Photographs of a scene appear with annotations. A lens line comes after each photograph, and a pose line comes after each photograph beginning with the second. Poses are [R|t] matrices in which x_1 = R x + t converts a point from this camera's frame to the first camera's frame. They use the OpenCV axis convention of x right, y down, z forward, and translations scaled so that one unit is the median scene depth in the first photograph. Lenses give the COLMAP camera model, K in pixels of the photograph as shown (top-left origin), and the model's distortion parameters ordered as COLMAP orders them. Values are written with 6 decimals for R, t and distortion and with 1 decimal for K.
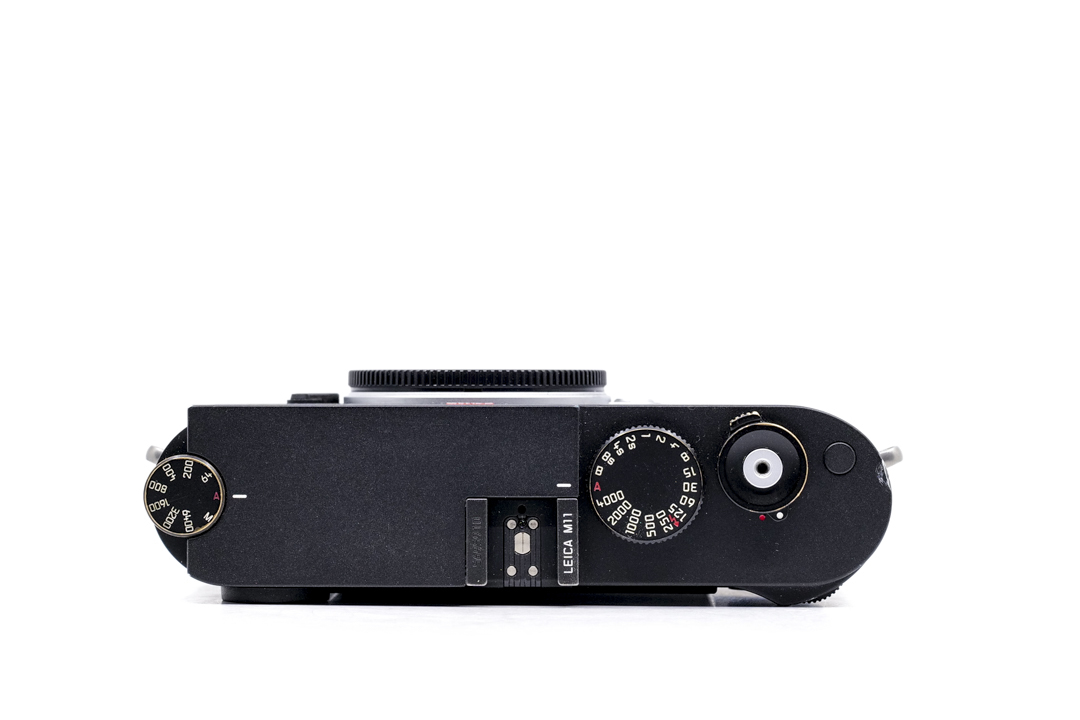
lens RADIAL K [[2841.6, 0, 540.1], [0, 2841.6, 360.1], [0, 0, 1]] dist [0.072602, 0.000000]
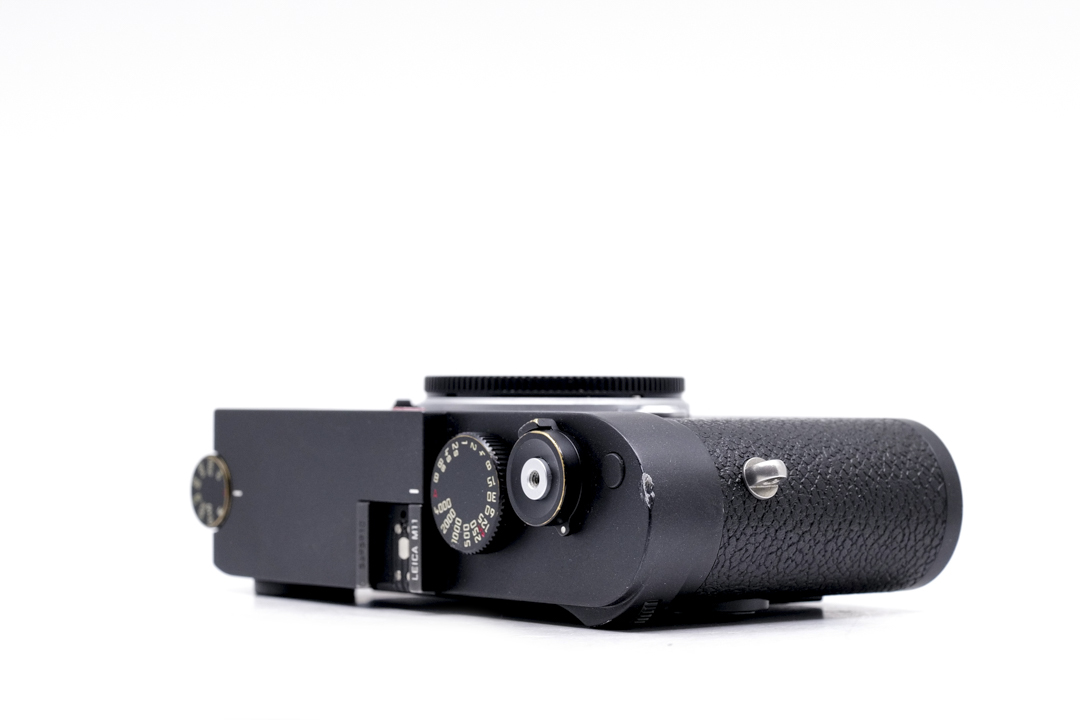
lens RADIAL K [[2841.6, 0, 540.1], [0, 2841.6, 360.4], [0, 0, 1]] dist [0.072602, 0.000000]
pose [[0.680866, -0.004664, -0.732394, 0.767421], [0.000480, 0.999982, -0.005922, 0.004162], [0.732408, 0.003681, 0.680856, 0.355619]]
